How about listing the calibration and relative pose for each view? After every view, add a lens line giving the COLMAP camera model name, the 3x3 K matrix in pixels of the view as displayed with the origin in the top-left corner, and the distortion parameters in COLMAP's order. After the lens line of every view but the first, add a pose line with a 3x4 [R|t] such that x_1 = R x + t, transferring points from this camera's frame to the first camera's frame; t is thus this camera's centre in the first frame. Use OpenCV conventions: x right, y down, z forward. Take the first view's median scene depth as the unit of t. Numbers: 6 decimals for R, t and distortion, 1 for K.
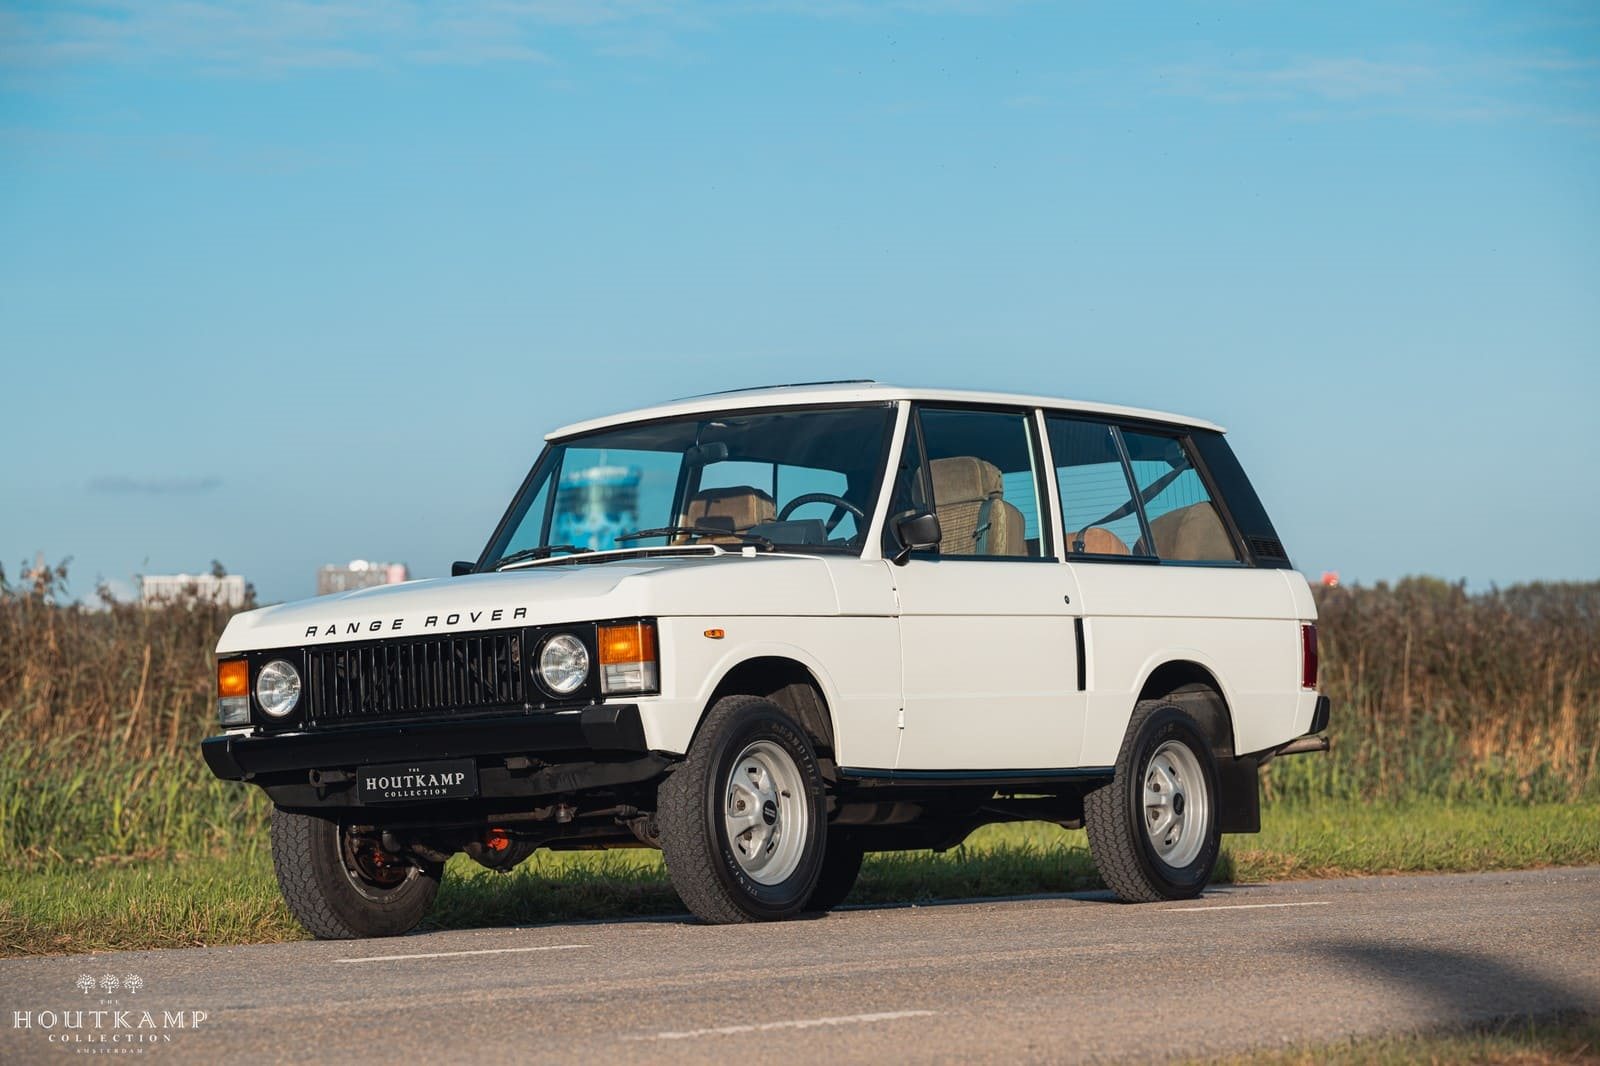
lens RADIAL K [[5051.1, 0, 800.0], [0, 5051.1, 533.0], [0, 0, 1]] dist [0.567270, -0.735937]
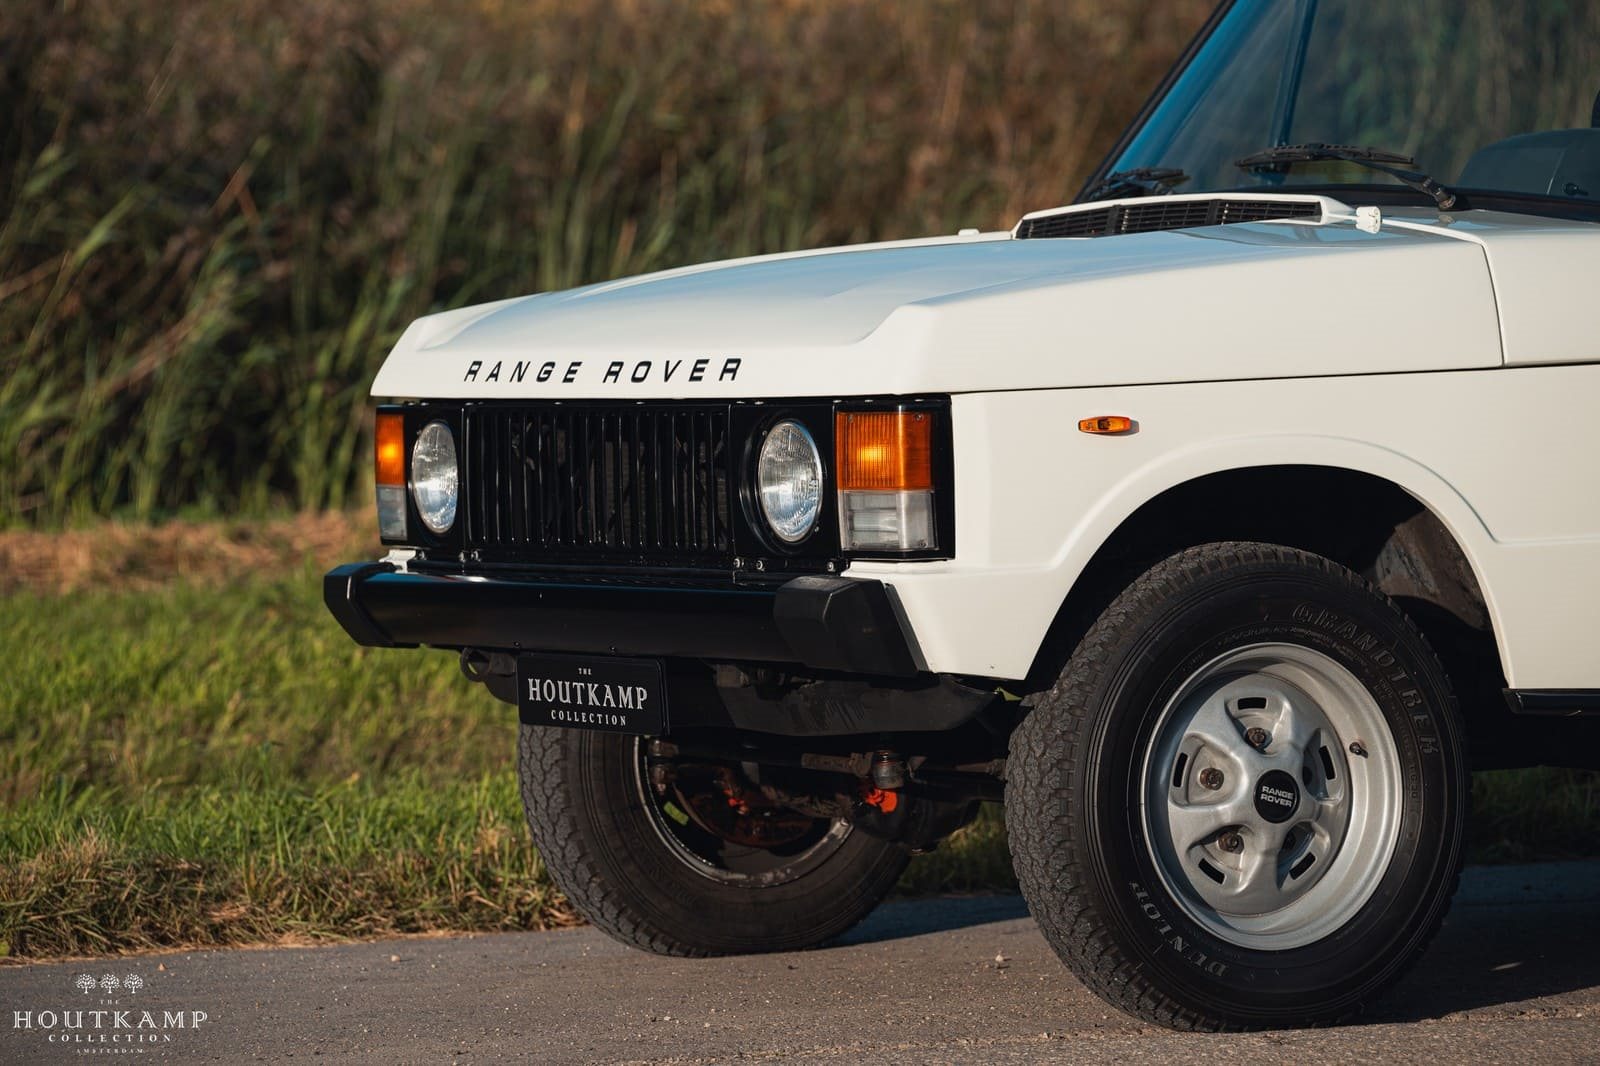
lens RADIAL K [[7776.6, 0, 800.0], [0, 7776.6, 533.0], [0, 0, 1]] dist [1.874617, -0.720492]
pose [[0.896753, 0.041996, -0.440534, 0.265736], [0.008593, 0.993647, 0.112214, -0.049573], [0.442447, -0.104414, 0.890695, 0.324316]]
